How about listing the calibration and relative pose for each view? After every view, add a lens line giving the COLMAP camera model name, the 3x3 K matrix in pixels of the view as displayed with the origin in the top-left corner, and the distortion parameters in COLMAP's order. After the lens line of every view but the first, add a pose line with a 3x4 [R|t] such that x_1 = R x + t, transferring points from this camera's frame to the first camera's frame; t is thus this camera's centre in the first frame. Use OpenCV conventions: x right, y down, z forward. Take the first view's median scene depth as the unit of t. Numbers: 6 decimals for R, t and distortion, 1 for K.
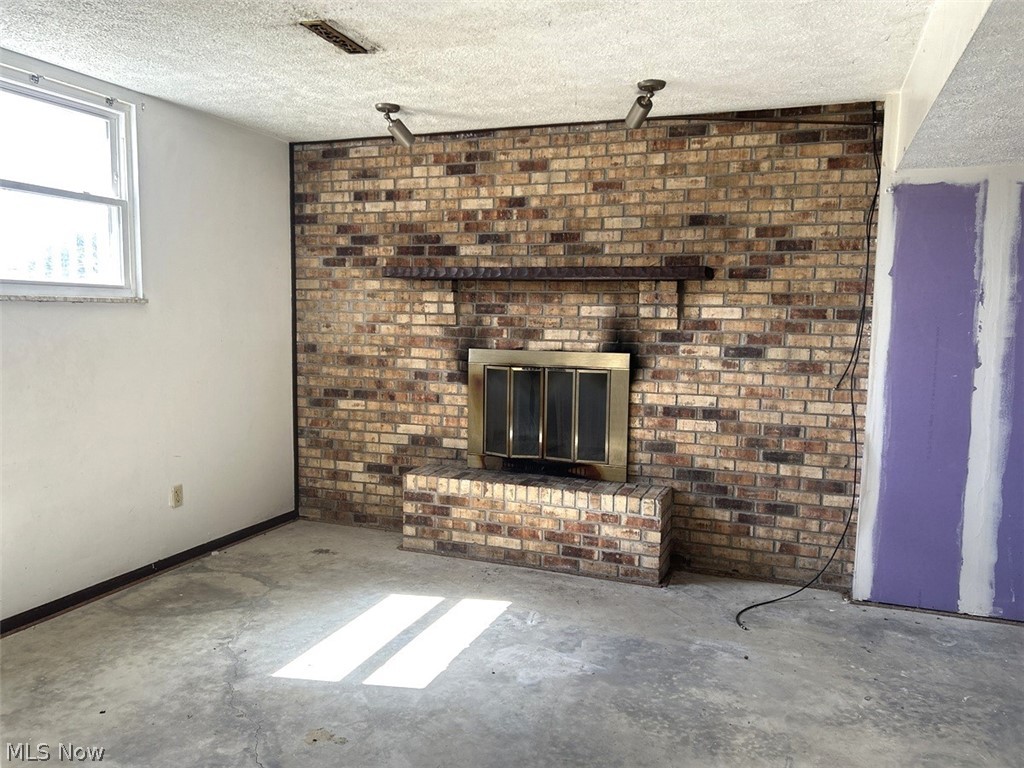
lens RADIAL K [[768.6, 0, 510.4], [0, 768.6, 383.9], [0, 0, 1]] dist [0.054929, -0.059539]
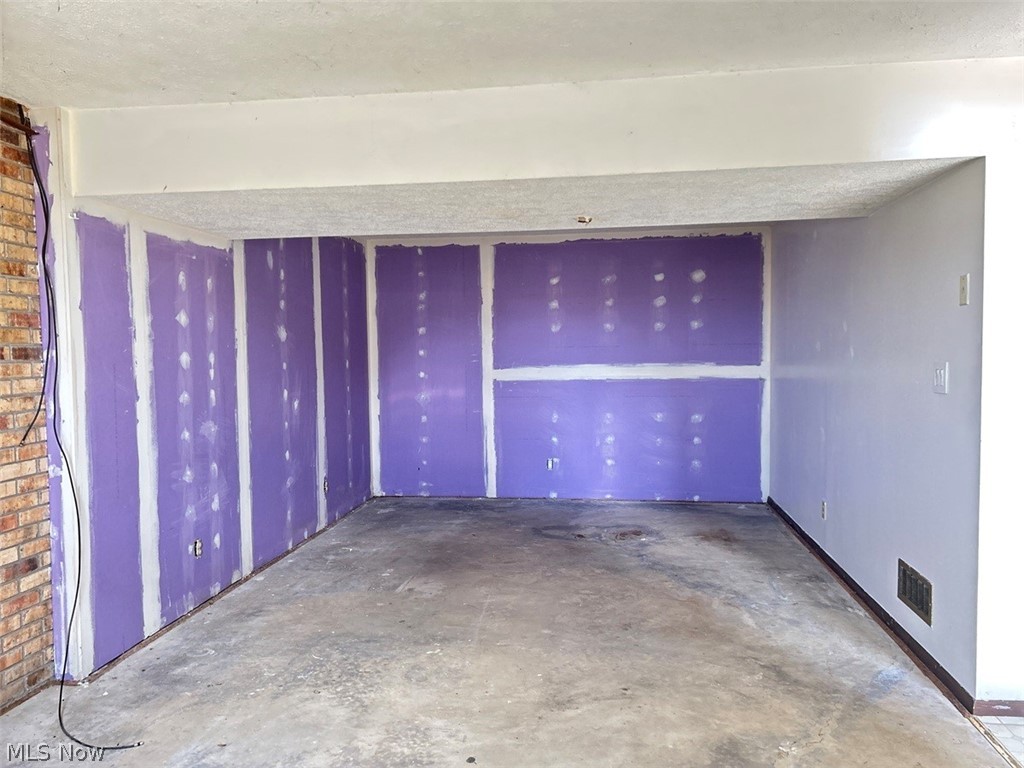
lens RADIAL K [[768.6, 0, 510.7], [0, 768.6, 384.9], [0, 0, 1]] dist [0.054929, -0.059539]
pose [[-0.229553, -0.059356, 0.971484, -0.494210], [0.099059, 0.991531, 0.083987, -0.074918], [-0.968242, 0.115514, -0.221730, 0.690602]]
